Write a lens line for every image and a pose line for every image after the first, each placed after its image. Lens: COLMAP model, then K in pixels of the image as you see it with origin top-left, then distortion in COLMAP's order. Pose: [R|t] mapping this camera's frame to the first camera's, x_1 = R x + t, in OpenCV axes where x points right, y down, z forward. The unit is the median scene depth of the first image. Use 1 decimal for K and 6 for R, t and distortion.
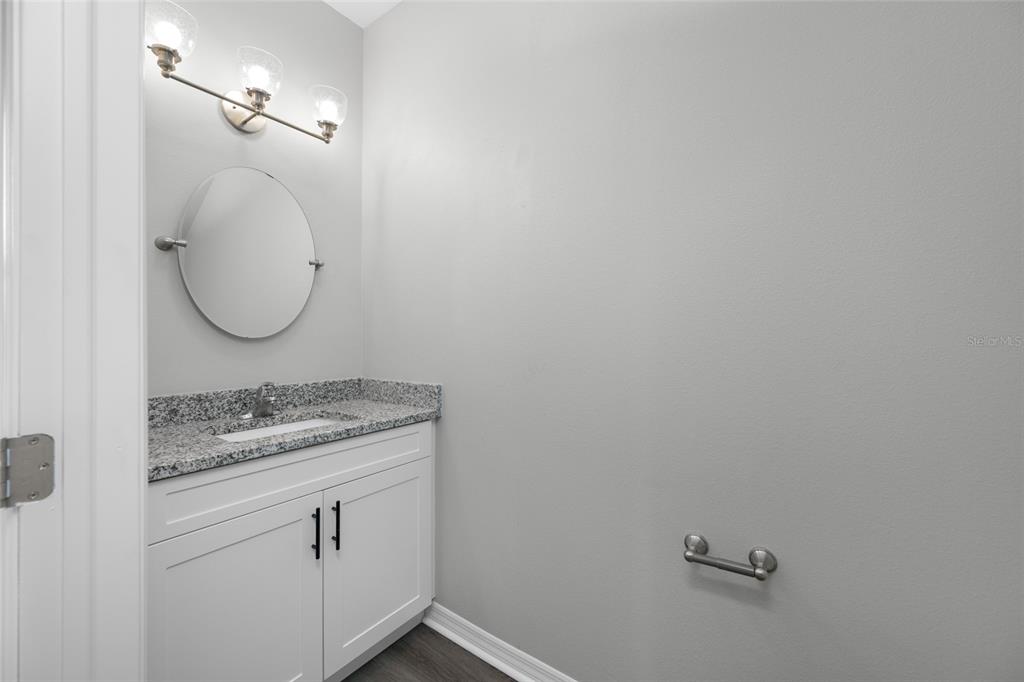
lens RADIAL K [[403.6, 0, 509.7], [0, 403.6, 338.1], [0, 0, 1]] dist [0.001203, 0.000478]
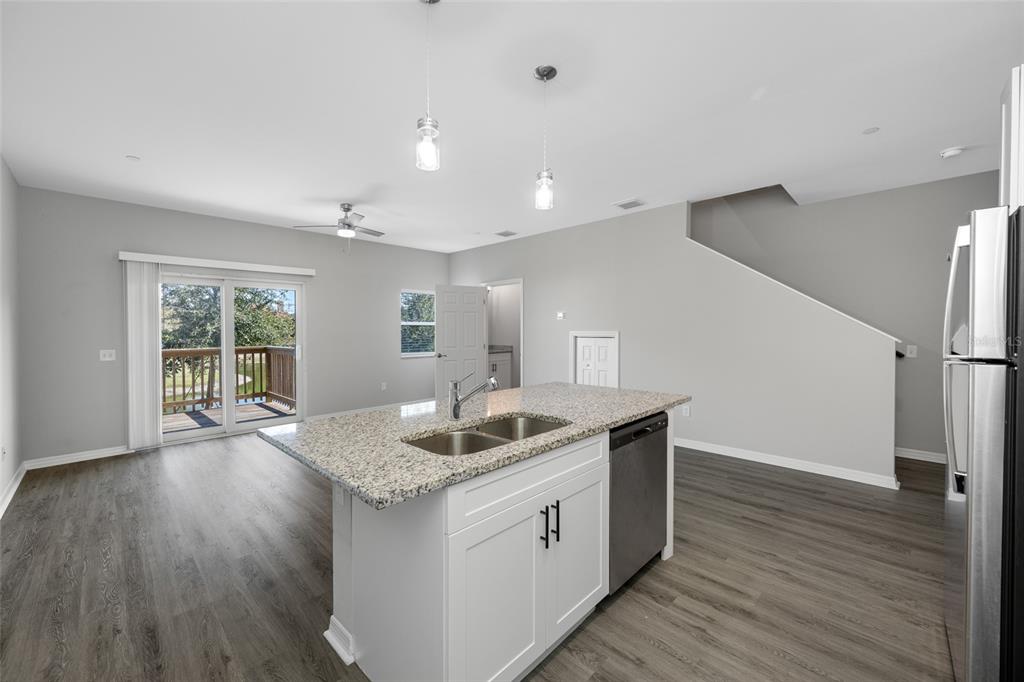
lens RADIAL K [[403.6, 0, 514.2], [0, 403.6, 332.6], [0, 0, 1]] dist [0.001203, 0.000478]
pose [[-0.147143, 0.021701, -0.988877, 3.226967], [0.009731, 0.999743, 0.020492, -0.090539], [0.989067, -0.006608, -0.147317, 1.254335]]
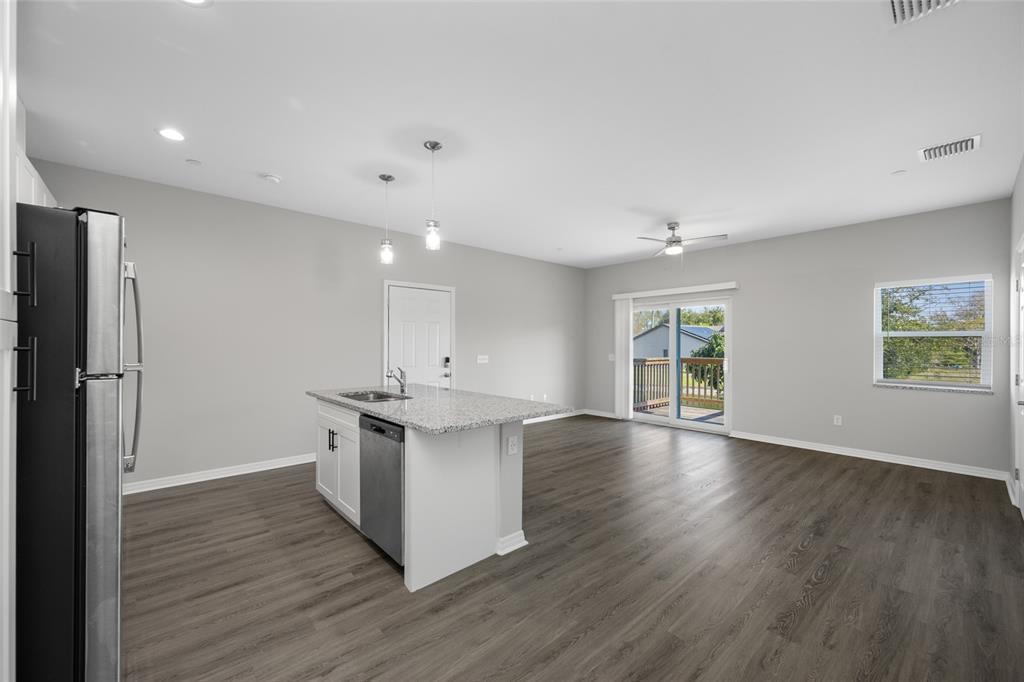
lens RADIAL K [[403.6, 0, 511.2], [0, 403.6, 343.8], [0, 0, 1]] dist [0.001203, 0.000478]
pose [[-0.975934, 0.010399, 0.217819, 1.768247], [0.009786, 0.999945, -0.003894, -0.068572], [-0.217848, -0.001669, -0.975981, 2.329342]]
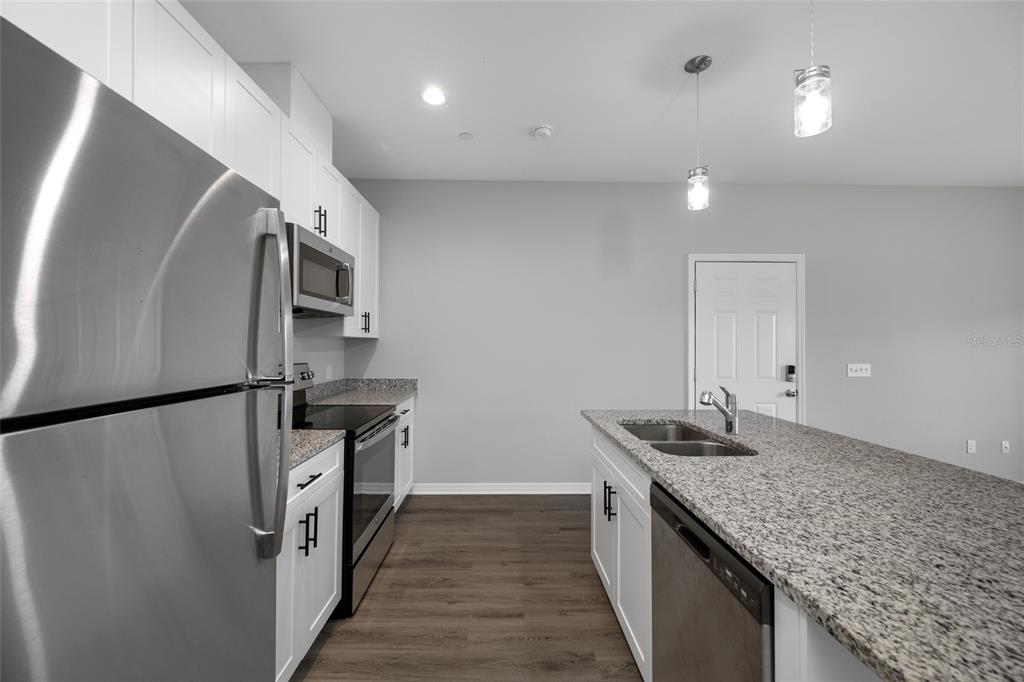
lens RADIAL K [[403.6, 0, 516.6], [0, 403.6, 343.1], [0, 0, 1]] dist [0.001203, 0.000478]
pose [[-0.610126, 0.013197, 0.792194, 2.081606], [0.005287, 0.999907, -0.012585, -0.073255], [-0.792286, -0.003490, -0.610139, 1.833636]]
